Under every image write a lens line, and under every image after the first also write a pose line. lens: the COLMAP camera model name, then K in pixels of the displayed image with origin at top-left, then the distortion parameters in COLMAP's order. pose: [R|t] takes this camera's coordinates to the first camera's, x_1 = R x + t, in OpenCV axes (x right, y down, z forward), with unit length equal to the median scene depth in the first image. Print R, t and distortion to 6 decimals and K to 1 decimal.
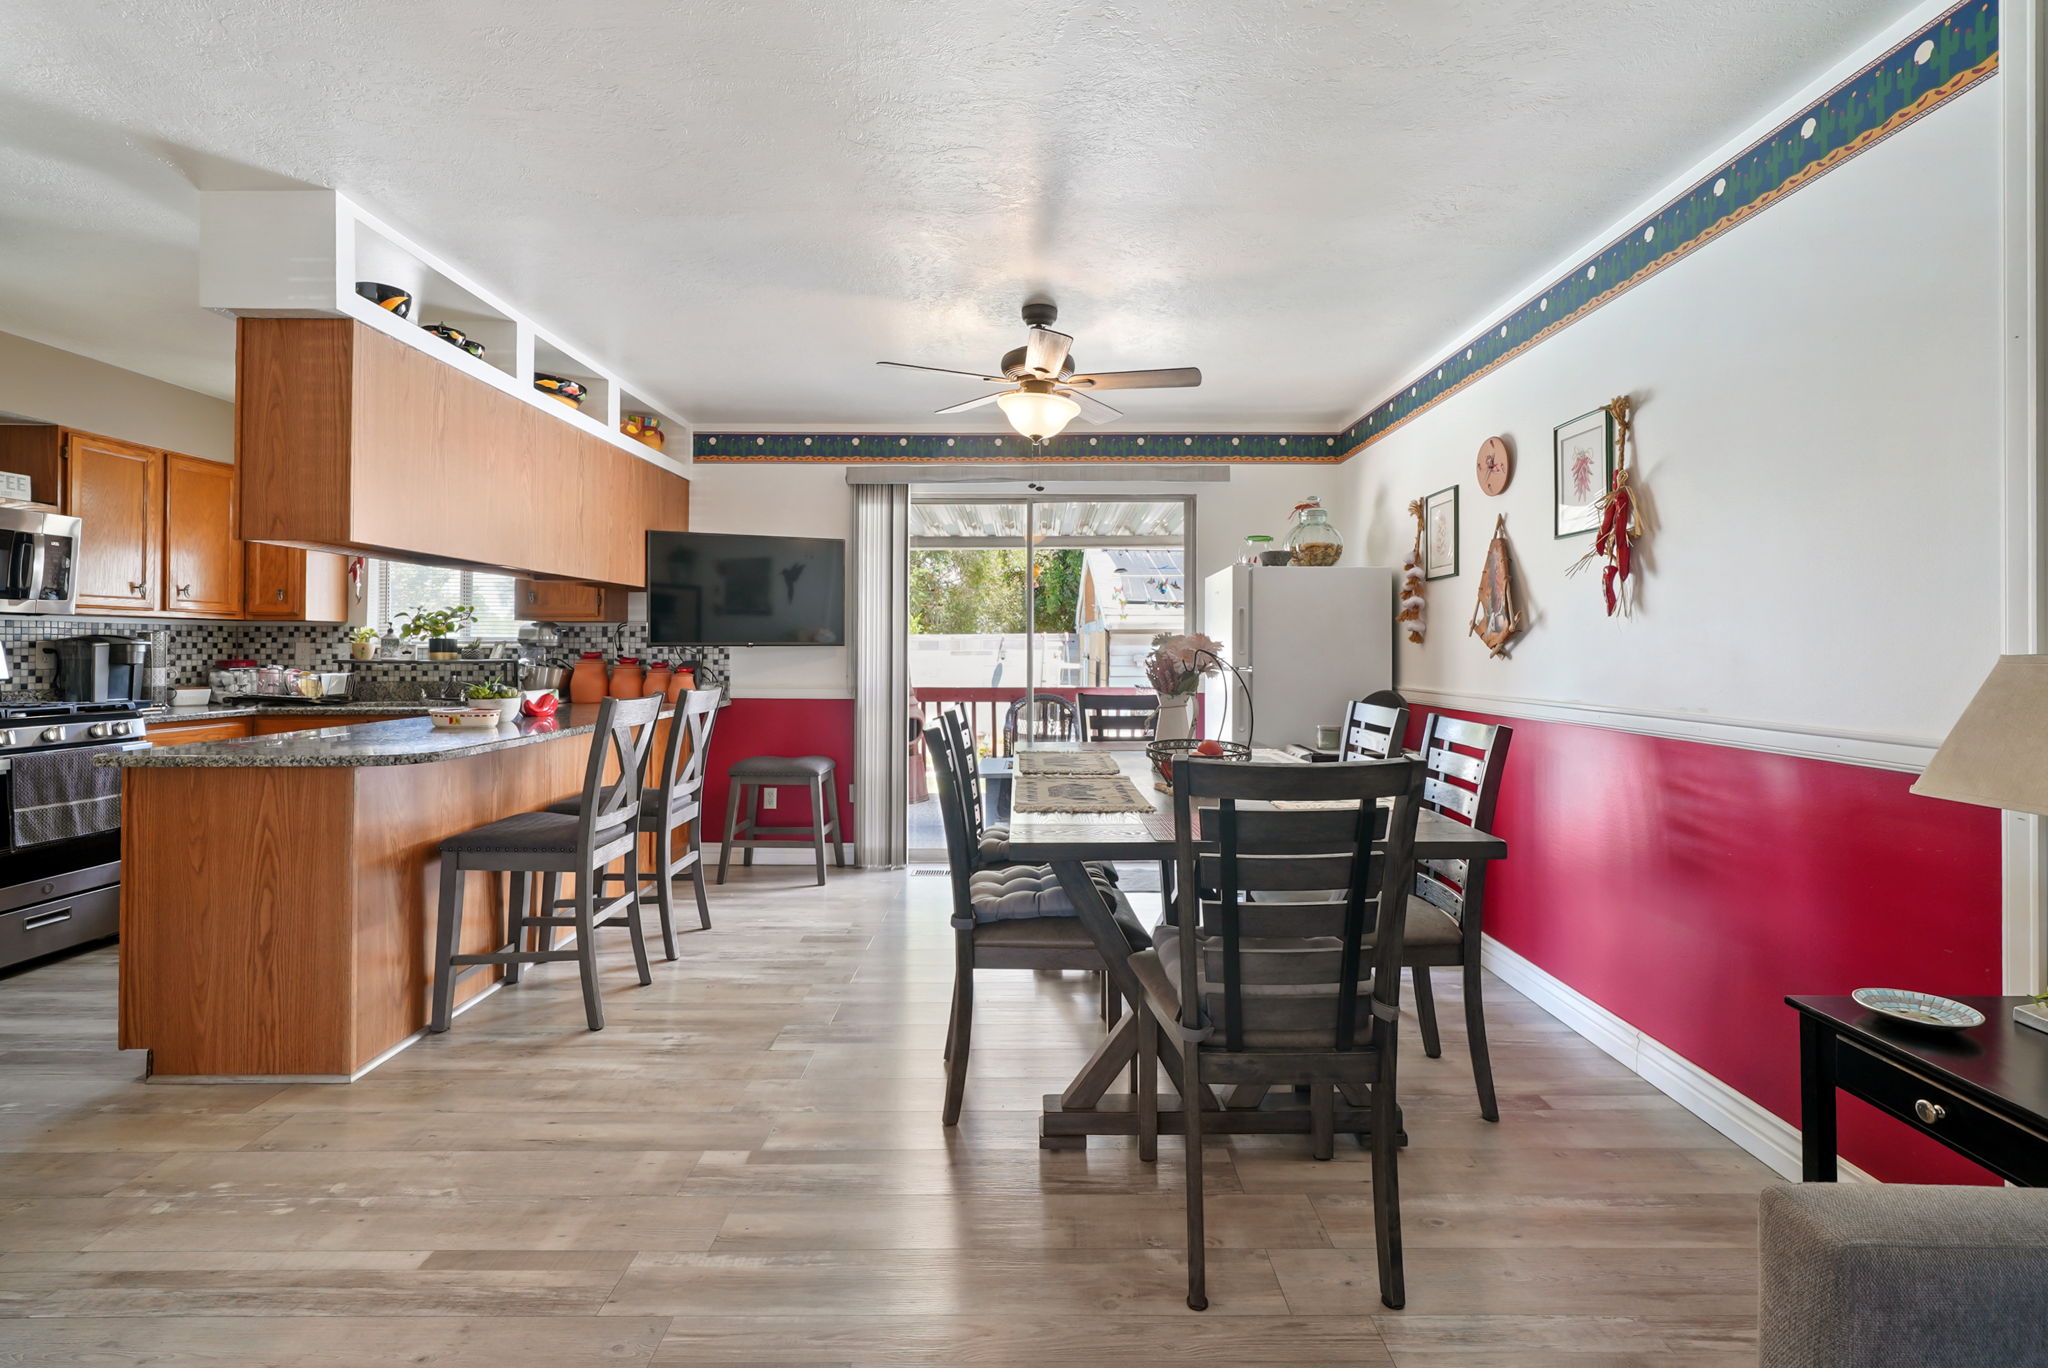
lens RADIAL K [[926.1, 0, 1030.5], [0, 926.1, 639.1], [0, 0, 1]] dist [0.002597, -0.000062]
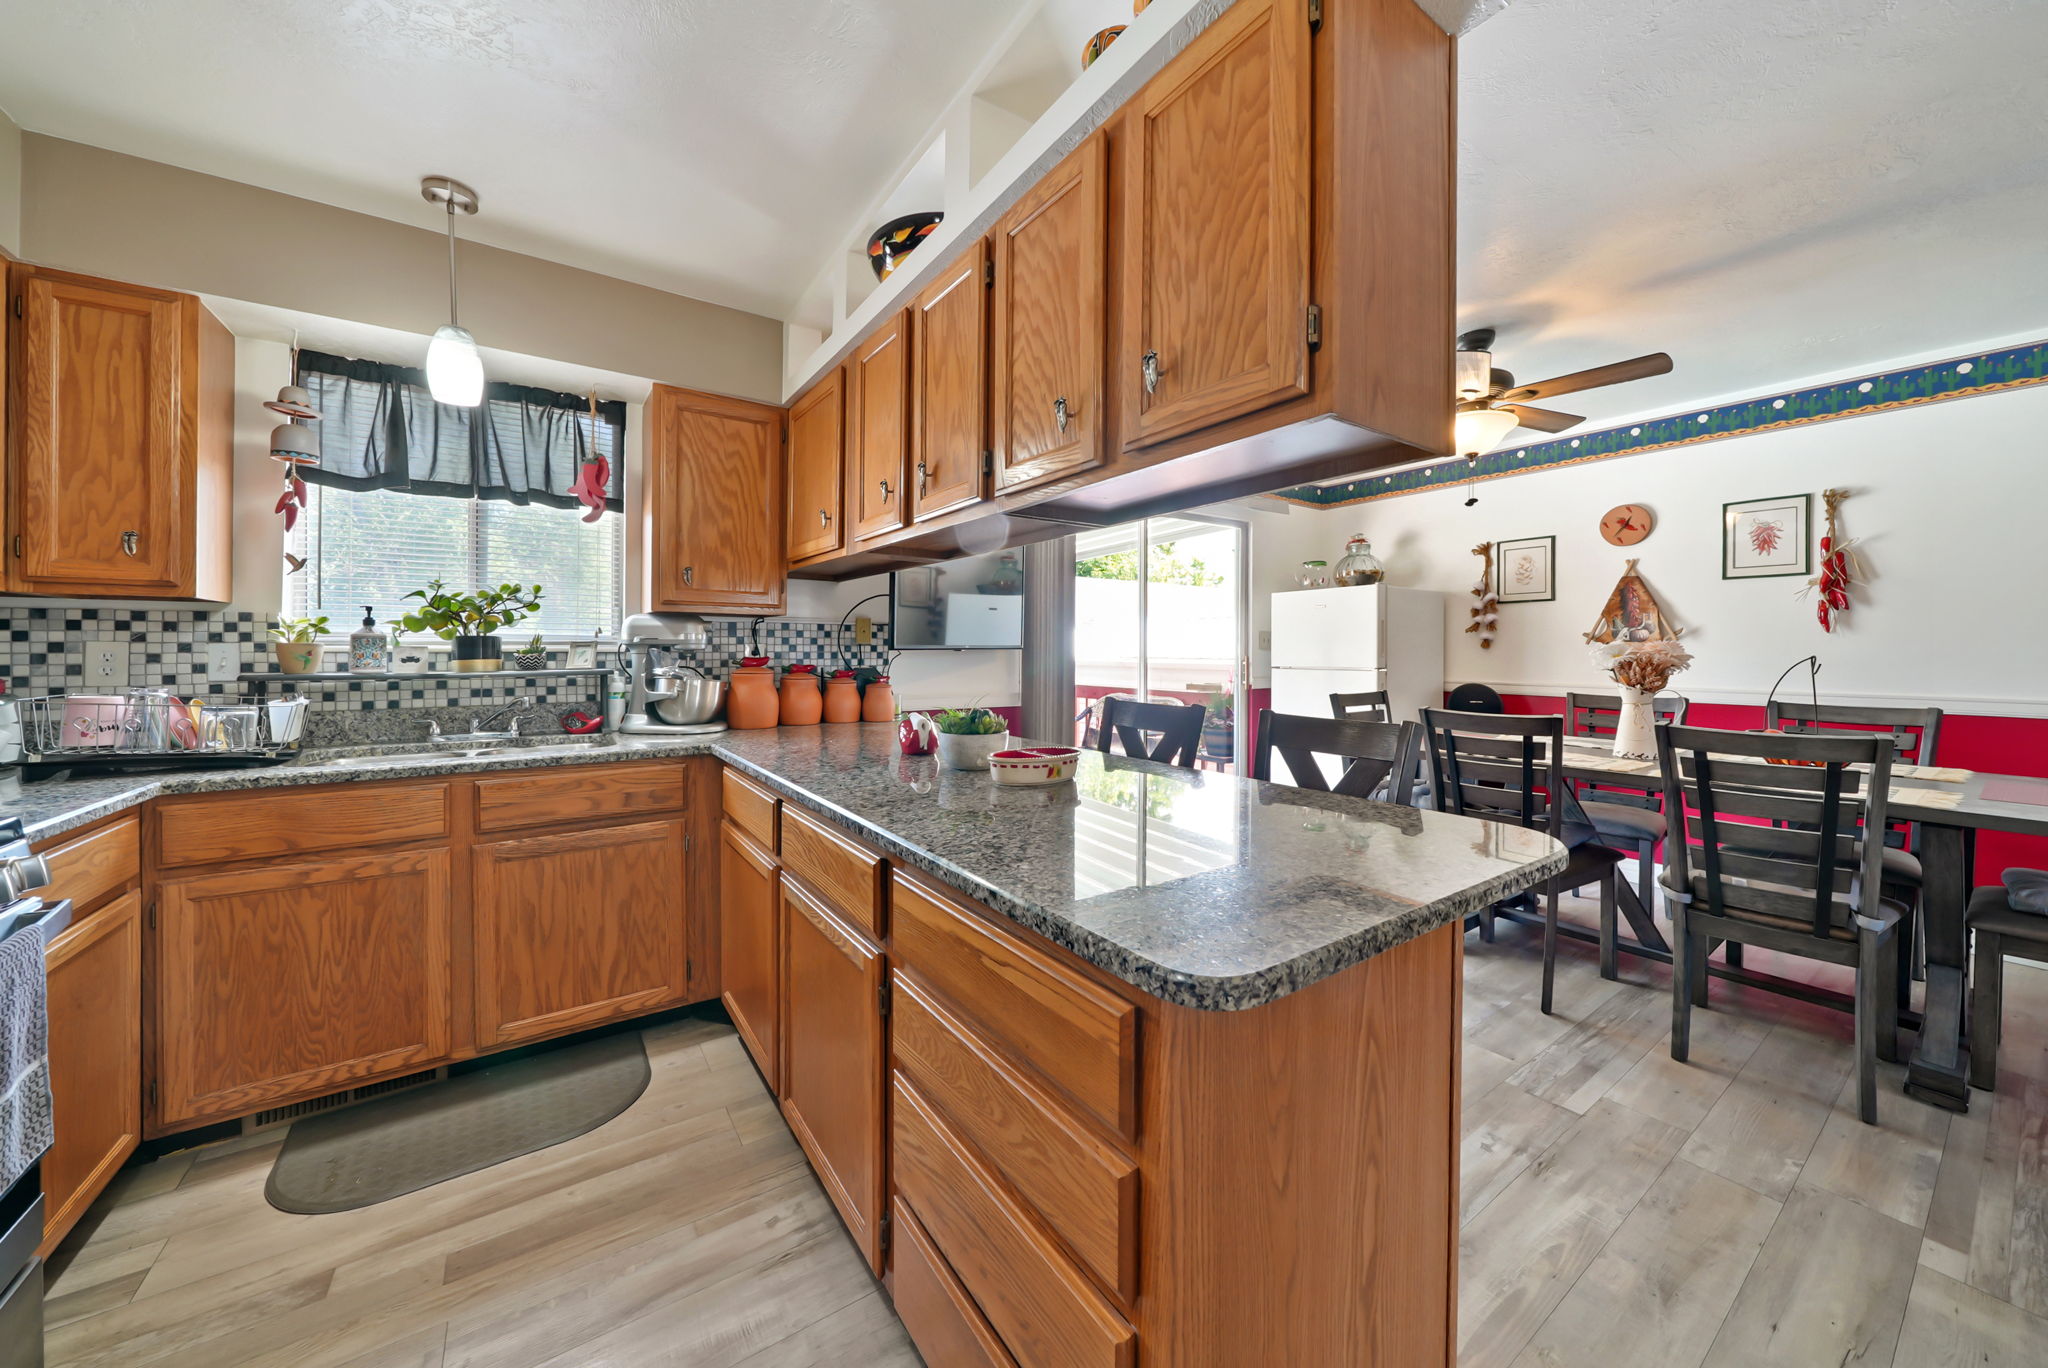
lens RADIAL K [[719.9, 0, 1019.1], [0, 719.9, 650.3], [0, 0, 1]] dist [-0.006125, 0.000019]
pose [[0.827432, 0.000261, 0.561565, -0.628128], [-0.006557, 0.999936, 0.009197, 0.001823], [-0.561527, -0.011293, 0.827381, 0.426579]]
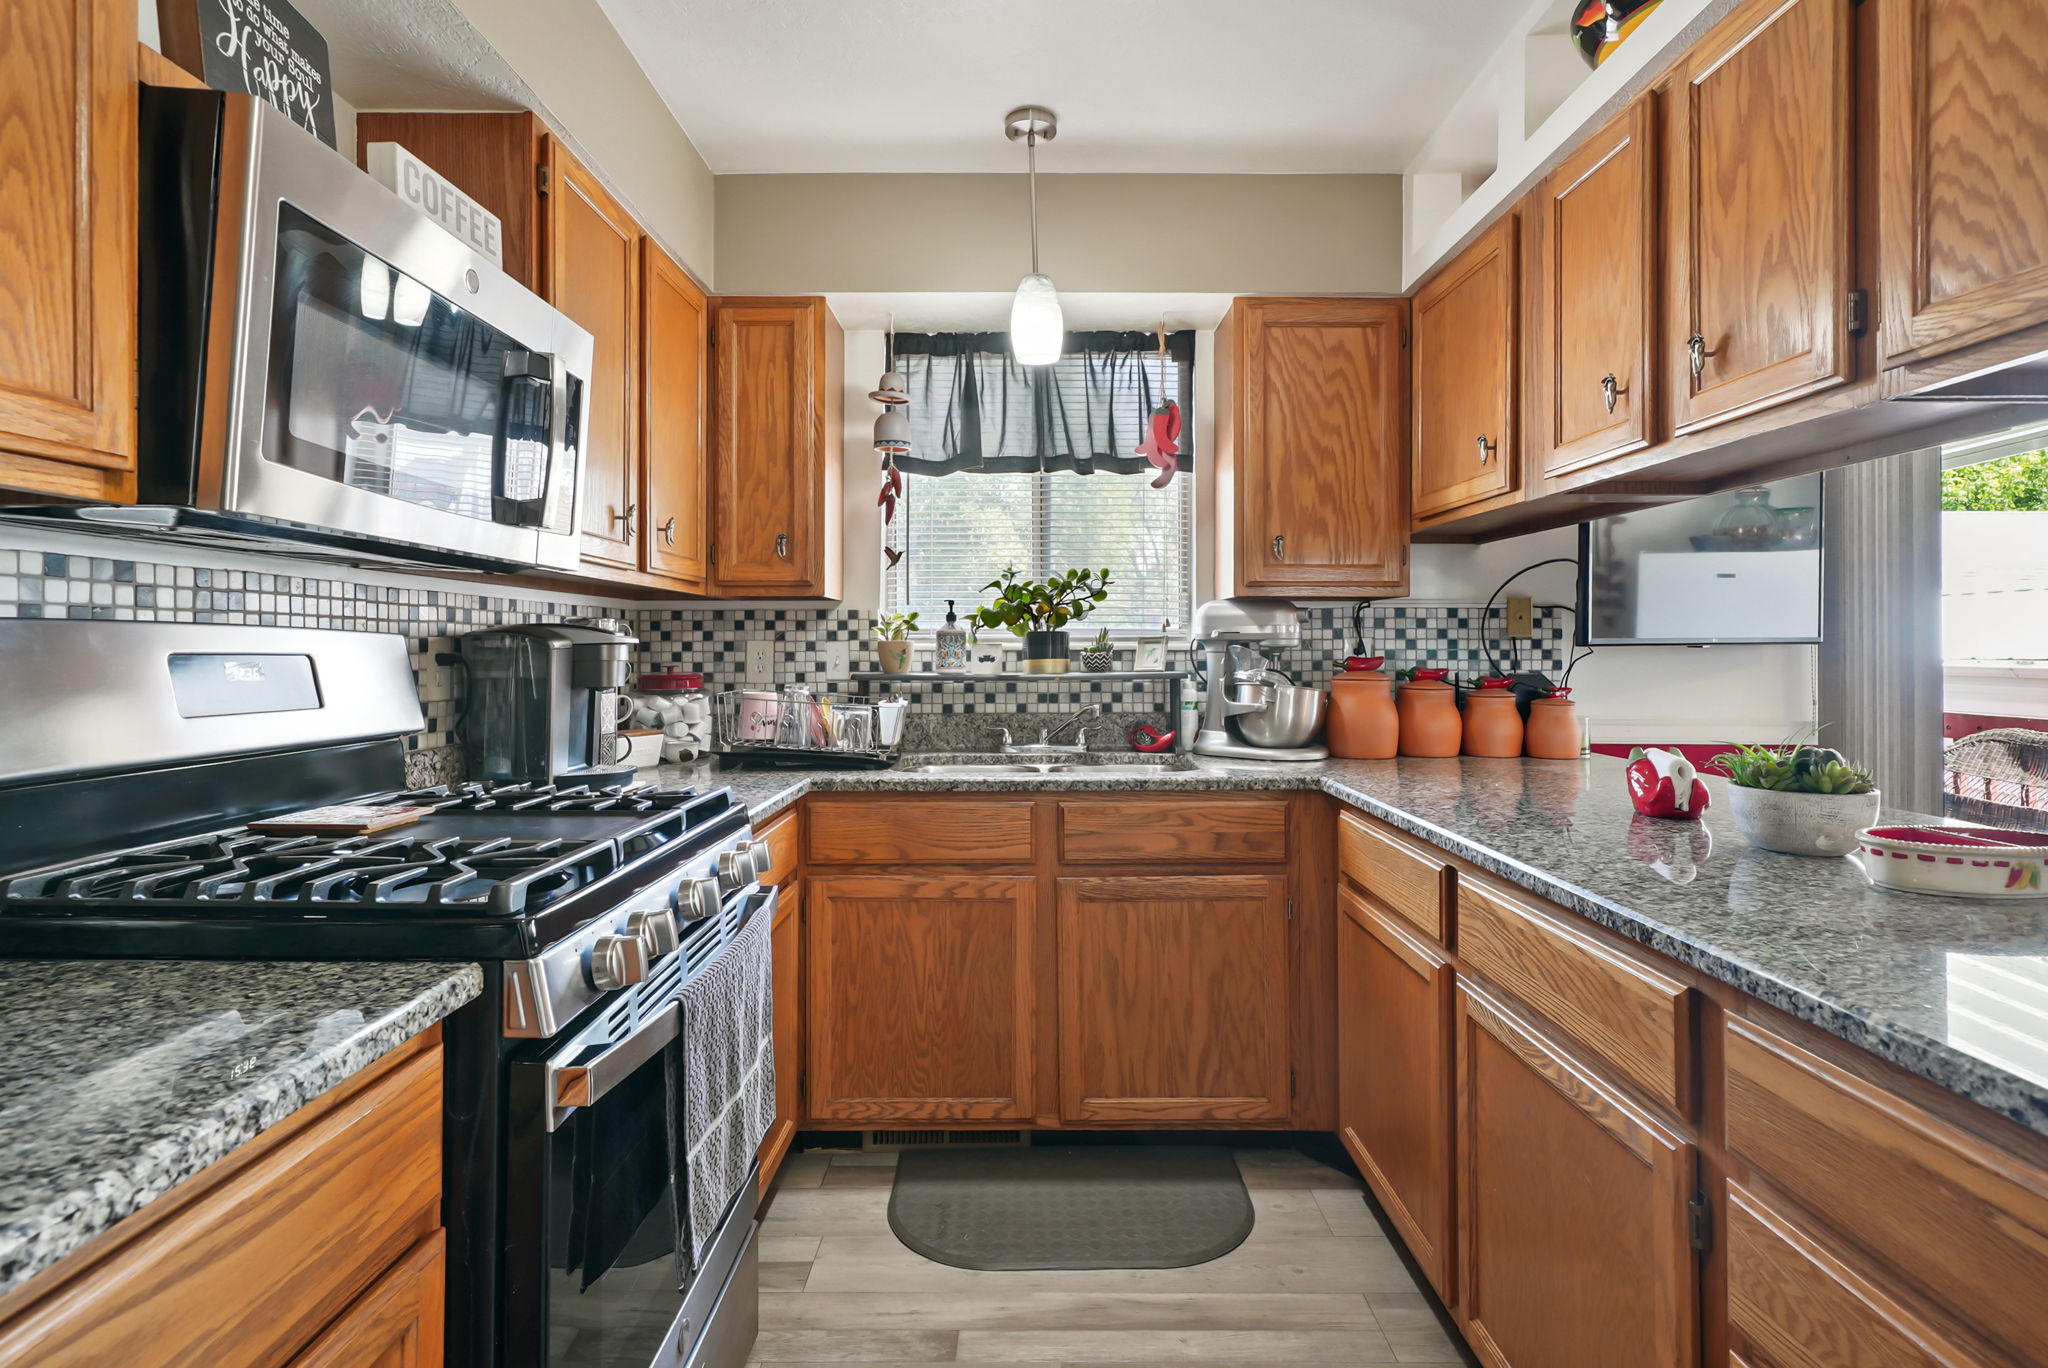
lens RADIAL K [[1017.9, 0, 1025.3], [0, 1017.9, 636.2], [0, 0, 1]] dist [0.000417, -0.000139]
pose [[0.999987, -0.002307, -0.004578, -0.668559], [0.002303, 0.999997, -0.000936, 0.002296], [0.004580, 0.000926, 0.999989, 0.444544]]
